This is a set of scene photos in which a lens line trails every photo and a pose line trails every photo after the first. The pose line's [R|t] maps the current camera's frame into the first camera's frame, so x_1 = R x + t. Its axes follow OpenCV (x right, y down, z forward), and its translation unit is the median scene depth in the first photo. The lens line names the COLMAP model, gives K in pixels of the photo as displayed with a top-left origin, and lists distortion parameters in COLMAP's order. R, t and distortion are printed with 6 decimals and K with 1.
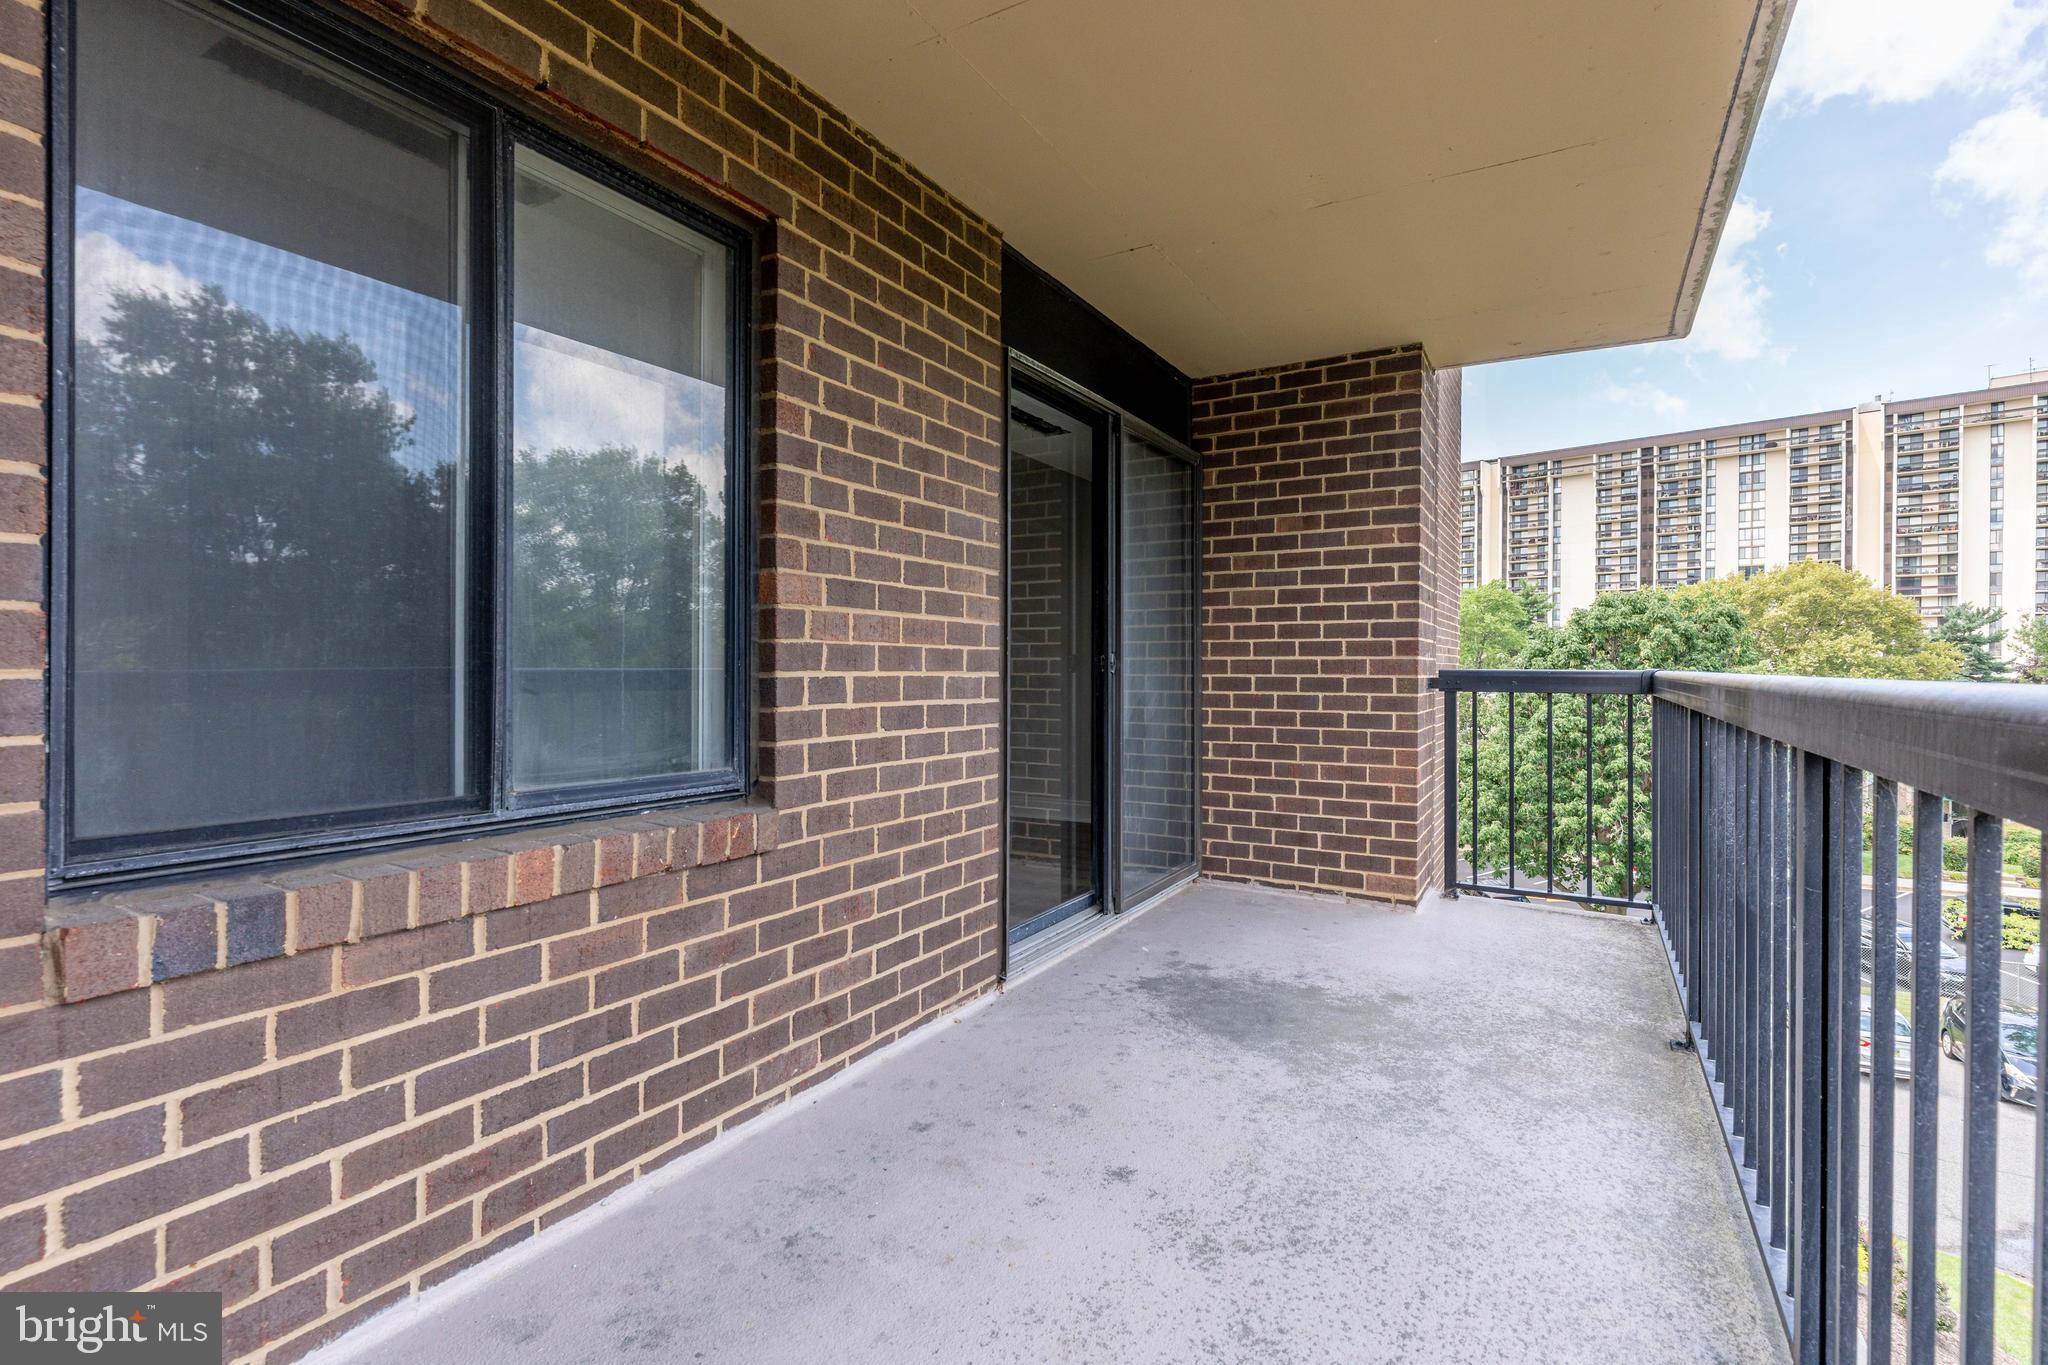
lens RADIAL K [[979.2, 0, 1031.2], [0, 979.2, 677.3], [0, 0, 1]] dist [0.001447, -0.000290]
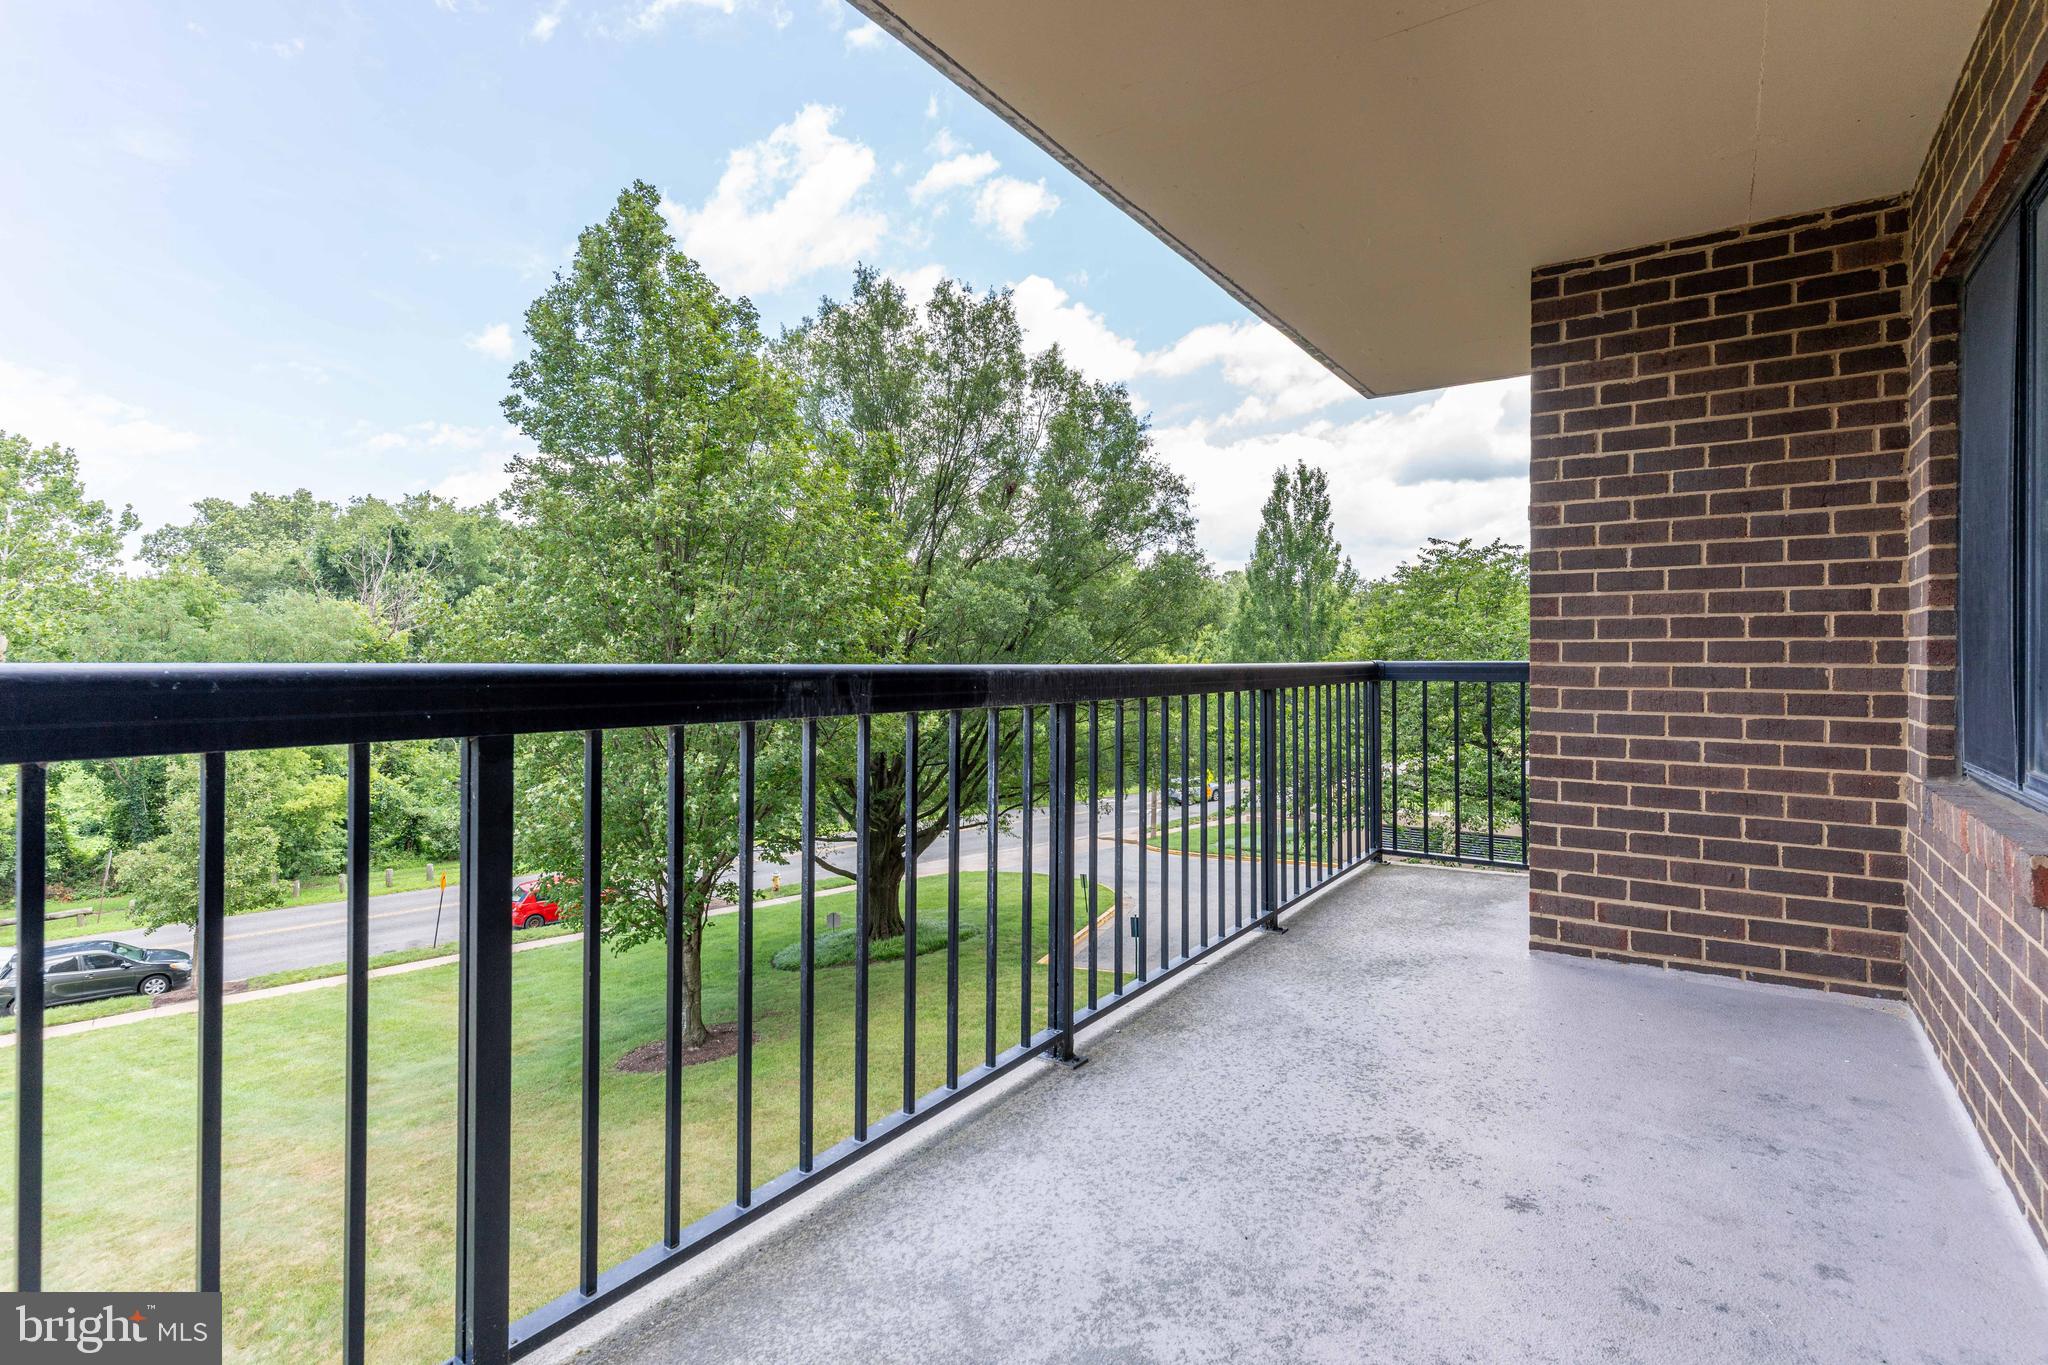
lens RADIAL K [[979.2, 0, 1041.9], [0, 979.2, 674.3], [0, 0, 1]] dist [0.001447, -0.000290]
pose [[-0.996803, -0.005560, 0.079700, 0.482692], [-0.003901, 0.999773, 0.020965, -0.013663], [-0.079798, 0.020587, -0.996598, 1.992913]]
